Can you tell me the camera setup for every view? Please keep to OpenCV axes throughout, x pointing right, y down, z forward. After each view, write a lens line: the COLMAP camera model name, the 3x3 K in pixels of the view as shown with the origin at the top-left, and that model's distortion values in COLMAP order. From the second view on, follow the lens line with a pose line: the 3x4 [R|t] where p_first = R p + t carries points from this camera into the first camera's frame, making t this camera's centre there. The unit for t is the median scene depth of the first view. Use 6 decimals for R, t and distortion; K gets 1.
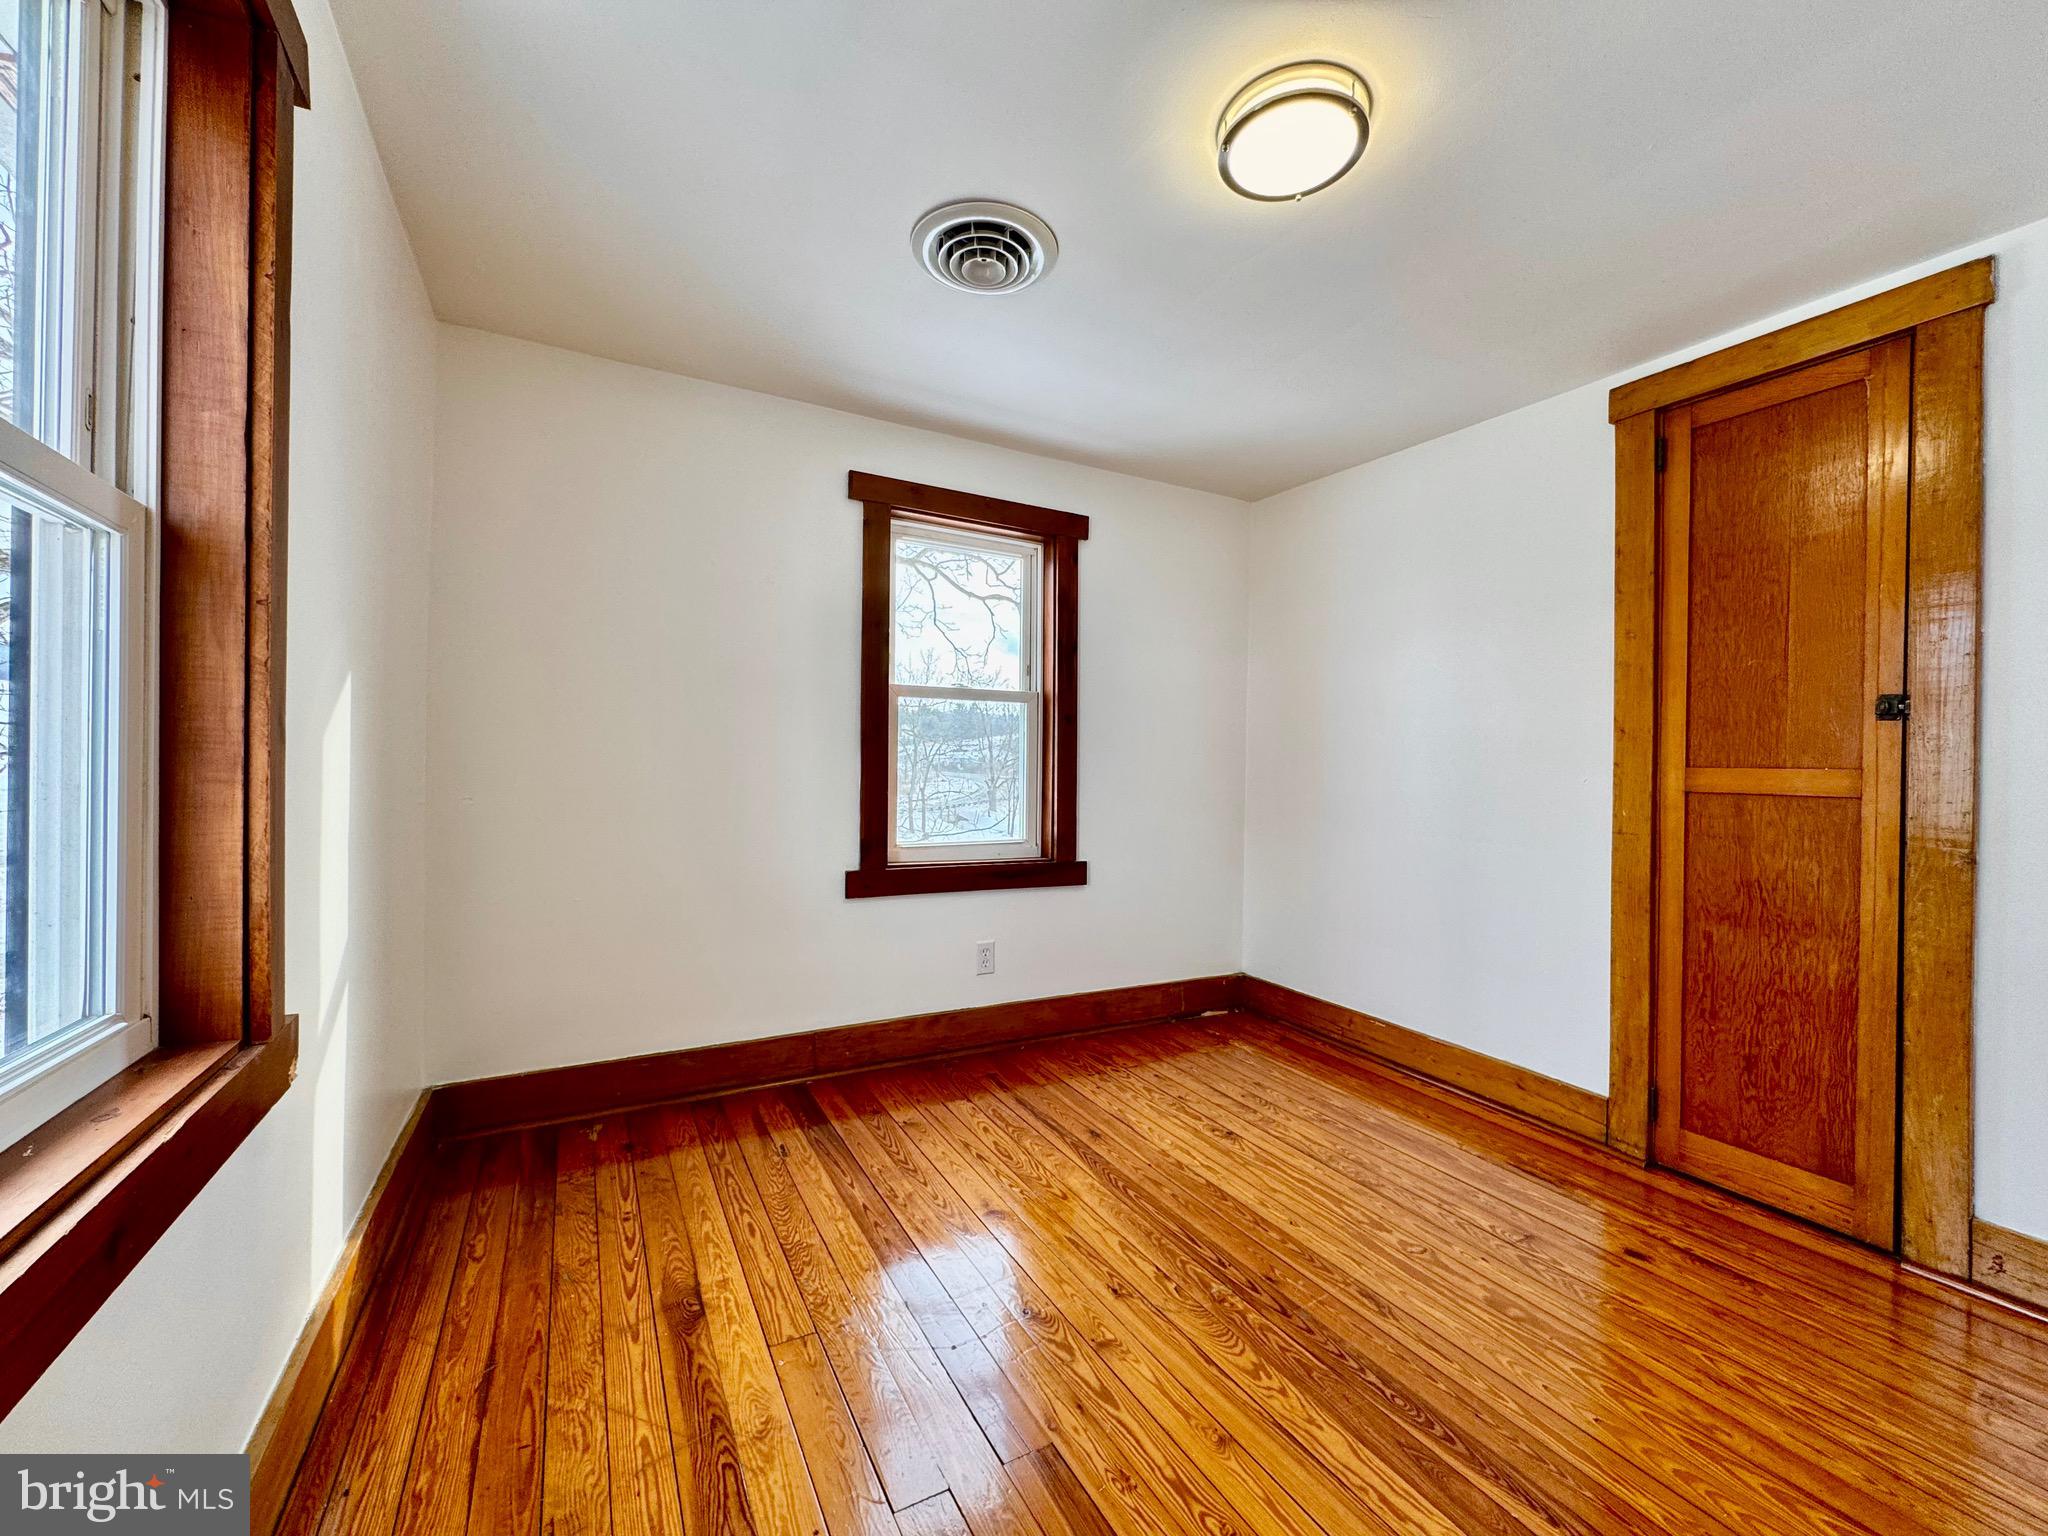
lens RADIAL K [[816.3, 0, 1024.0], [0, 816.3, 768.0], [0, 0, 1]] dist [-0.003831, -0.000183]
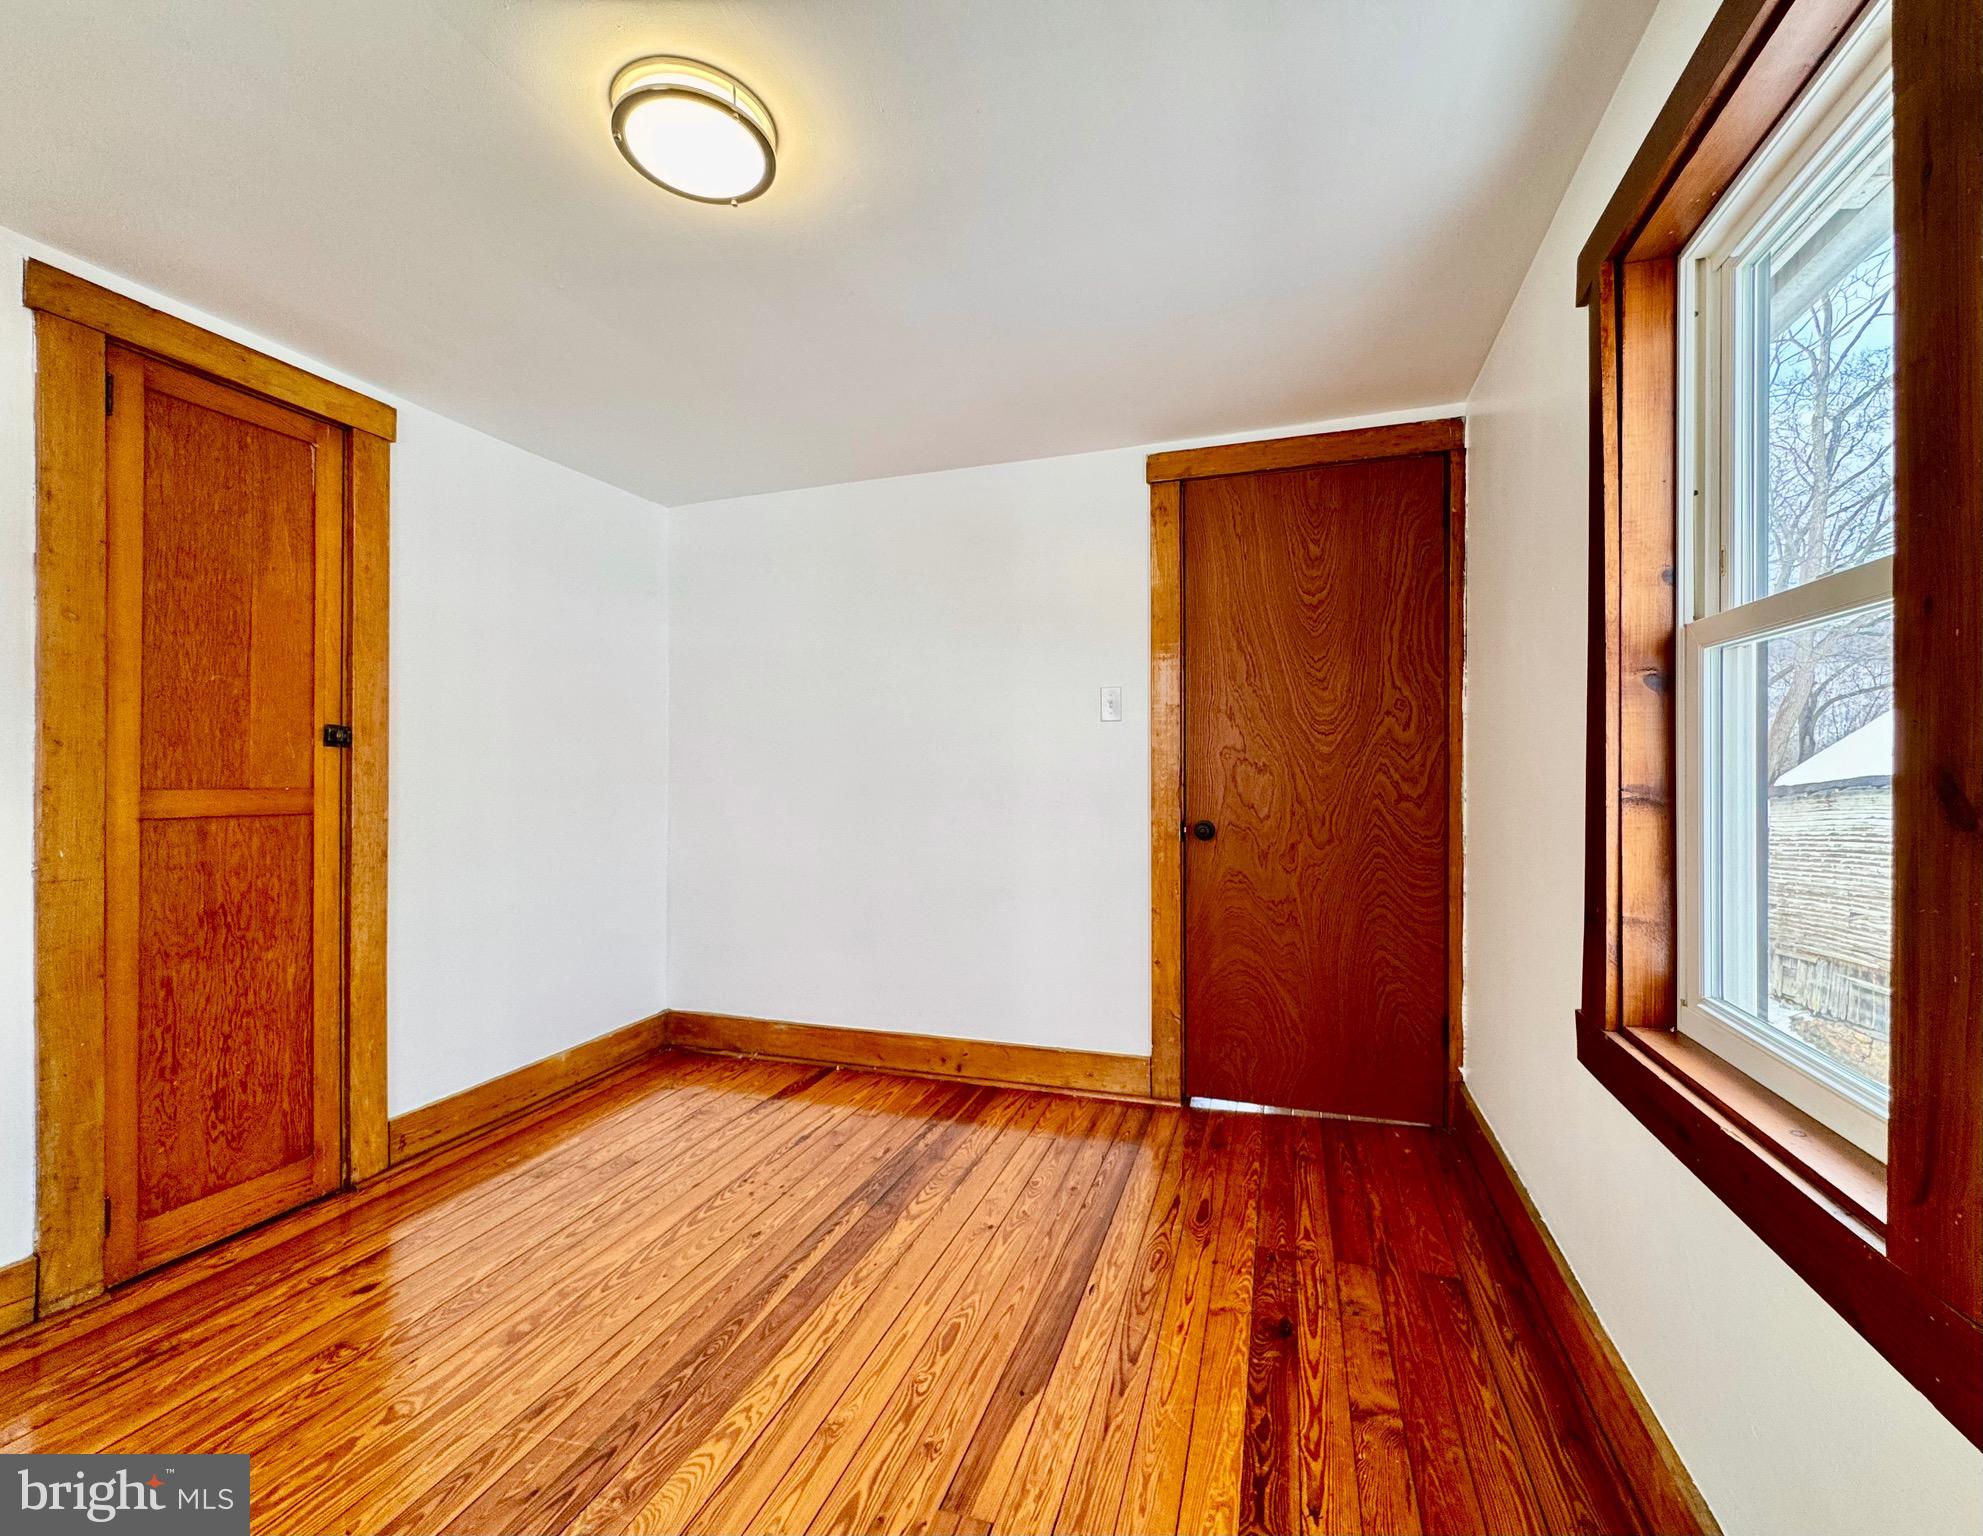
lens RADIAL K [[820.2, 0, 1029.5], [0, 820.2, 773.1], [0, 0, 1]] dist [-0.001879, -0.000293]
pose [[-0.695980, -0.013200, 0.717940, -0.442507], [-0.009487, 0.999913, 0.009187, -0.035994], [-0.717998, -0.000417, -0.696045, 0.972209]]
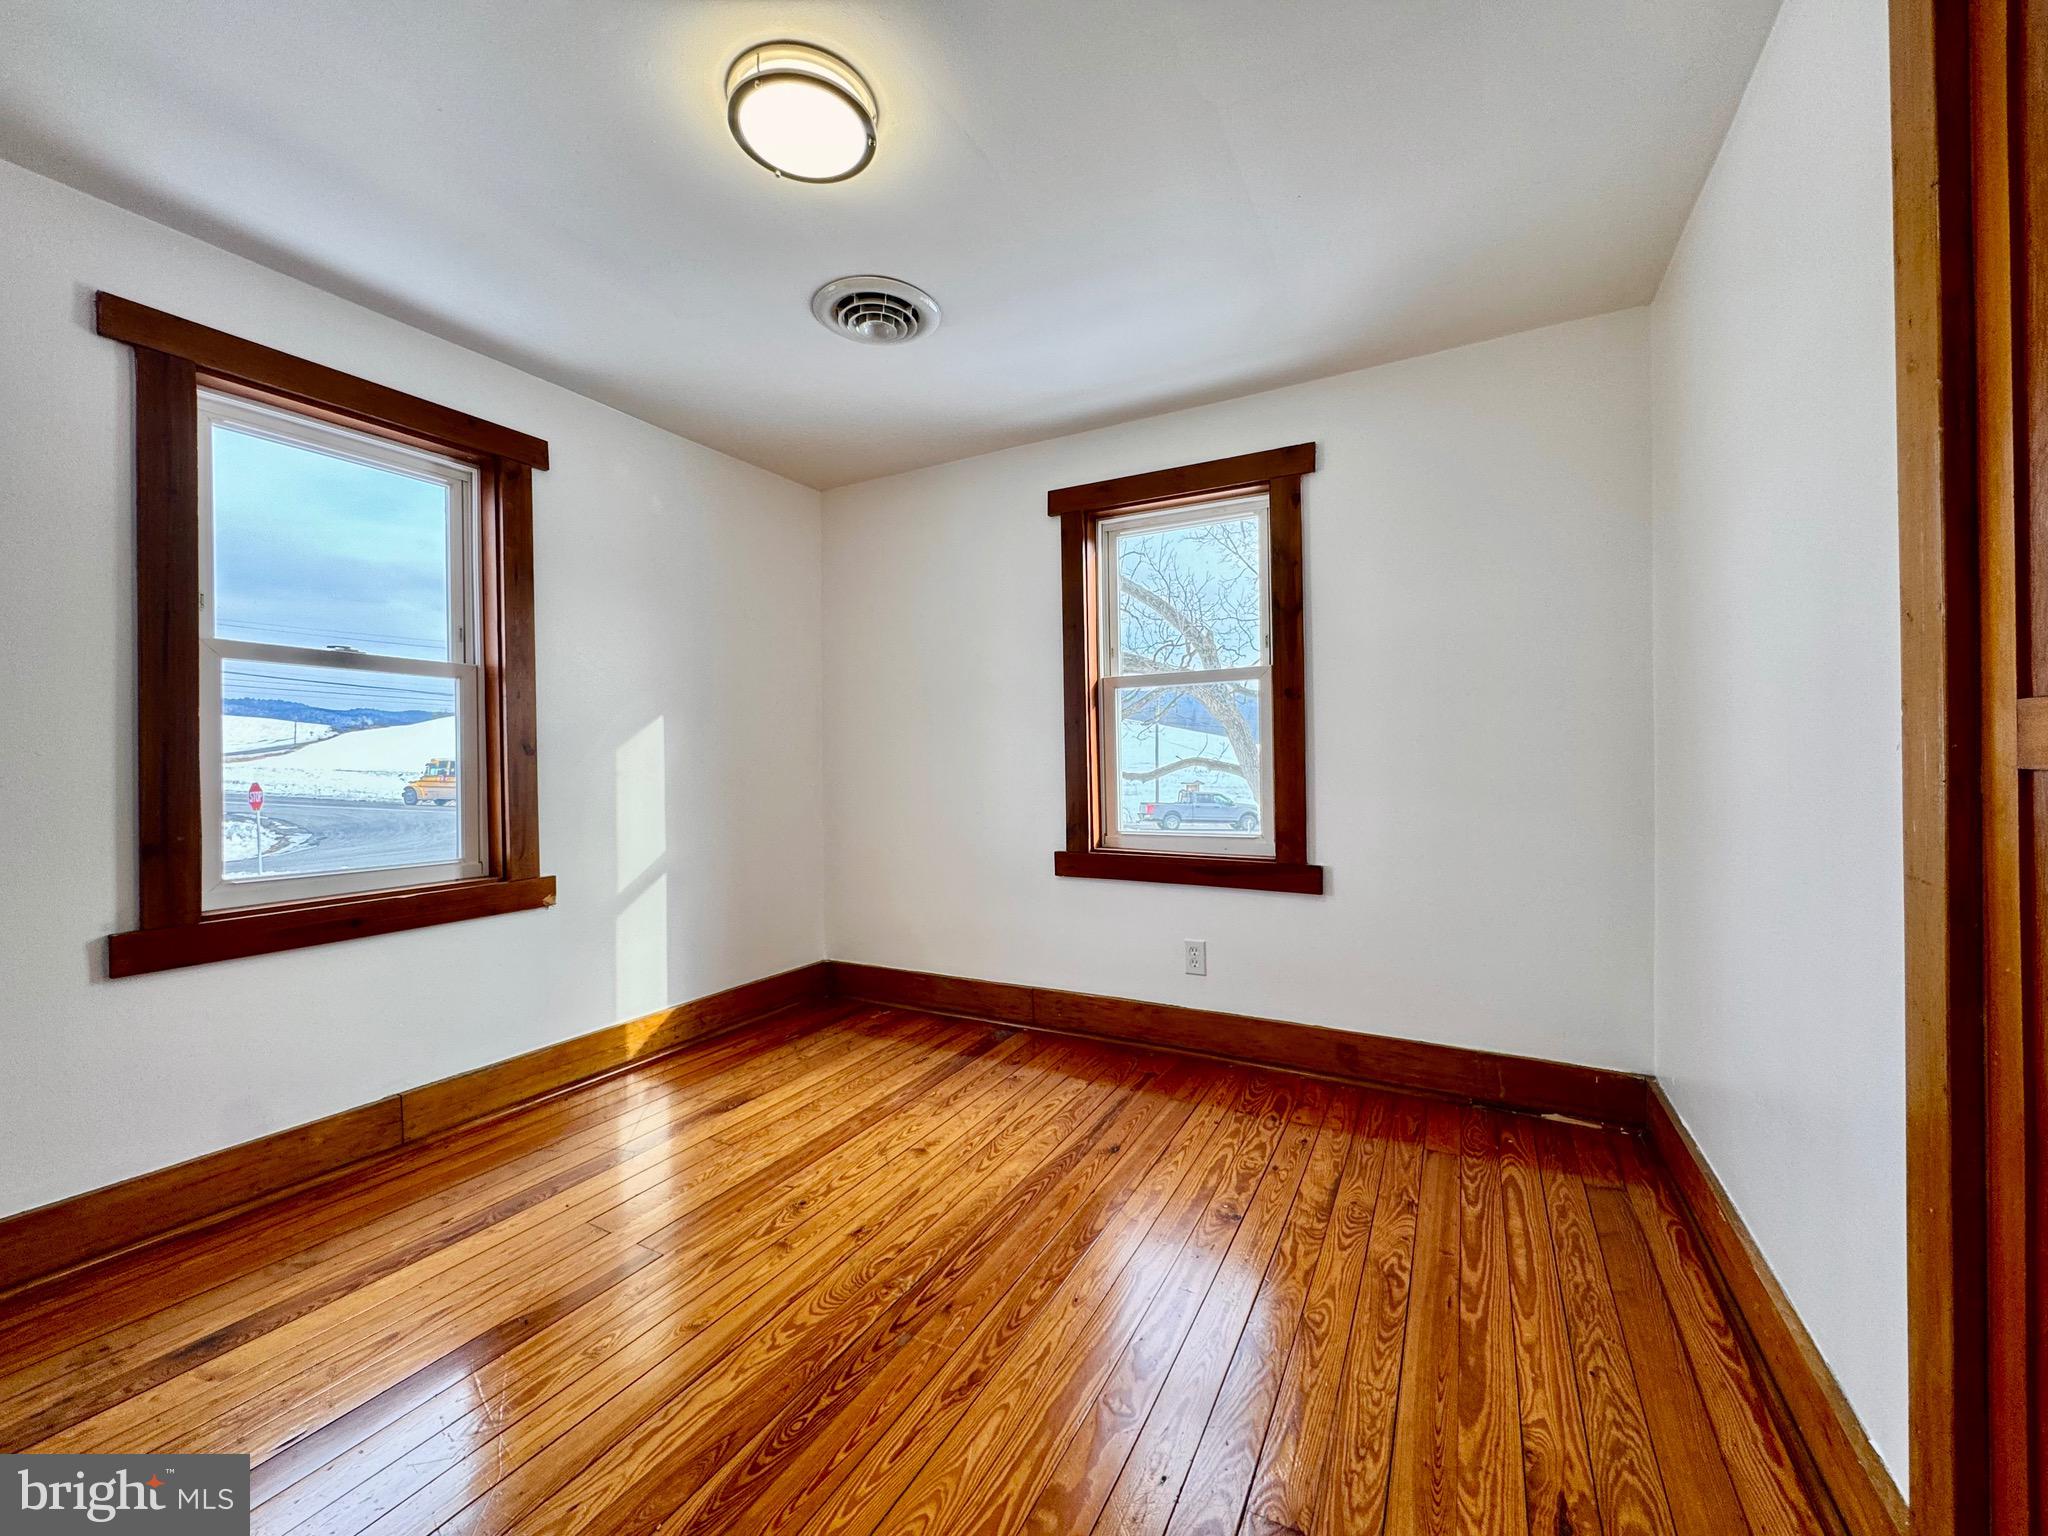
lens RADIAL K [[816.8, 0, 1024.0], [0, 816.8, 768.0], [0, 0, 1]] dist [-0.000902, 0.000101]
pose [[0.539583, -0.014707, -0.841804, 0.917993], [0.019175, 0.999803, -0.005176, 0.022610], [0.841714, -0.013349, 0.539759, 0.474271]]
